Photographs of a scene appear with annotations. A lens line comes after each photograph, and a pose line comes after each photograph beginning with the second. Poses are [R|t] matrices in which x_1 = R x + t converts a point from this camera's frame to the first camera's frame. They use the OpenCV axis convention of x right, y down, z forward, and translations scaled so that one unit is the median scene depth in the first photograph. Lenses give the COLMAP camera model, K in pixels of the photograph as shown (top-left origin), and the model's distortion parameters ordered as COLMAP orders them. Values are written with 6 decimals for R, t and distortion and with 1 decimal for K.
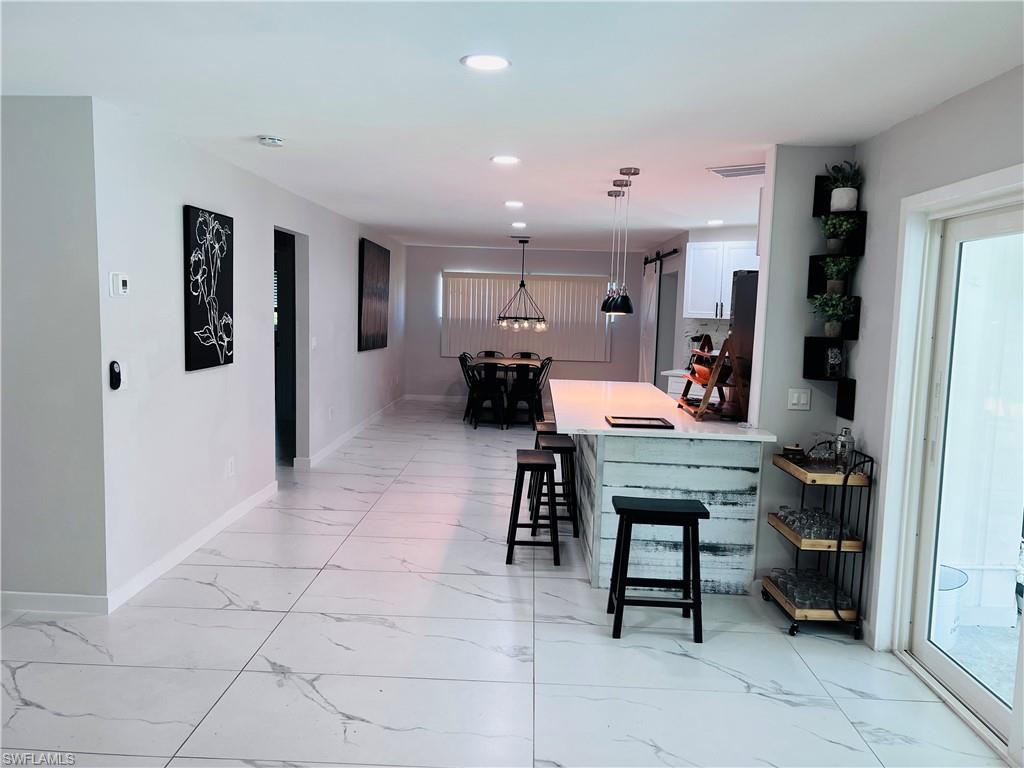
lens RADIAL K [[774.2, 0, 506.1], [0, 774.2, 384.0], [0, 0, 1]] dist [0.027457, -0.024987]
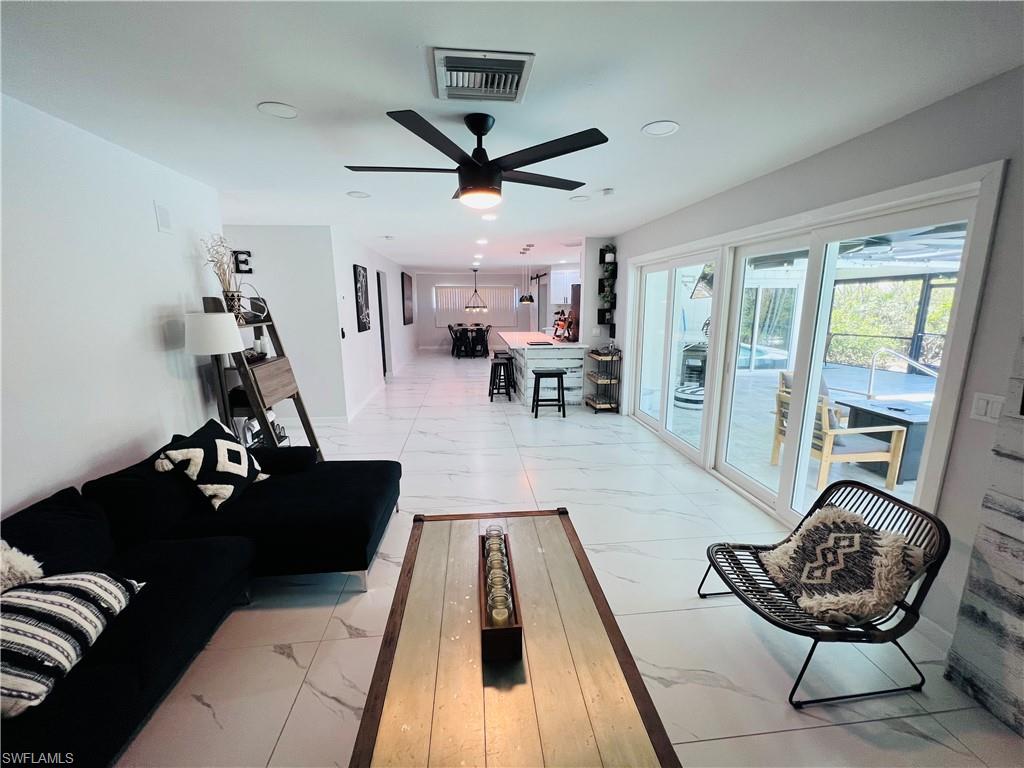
lens RADIAL K [[415.5, 0, 508.7], [0, 415.5, 381.9], [0, 0, 1]] dist [-0.006853, 0.000946]
pose [[0.989681, -0.059973, 0.130133, -0.113385], [0.047721, 0.994303, 0.095310, 0.035066], [-0.135108, -0.088117, 0.986905, -0.362703]]
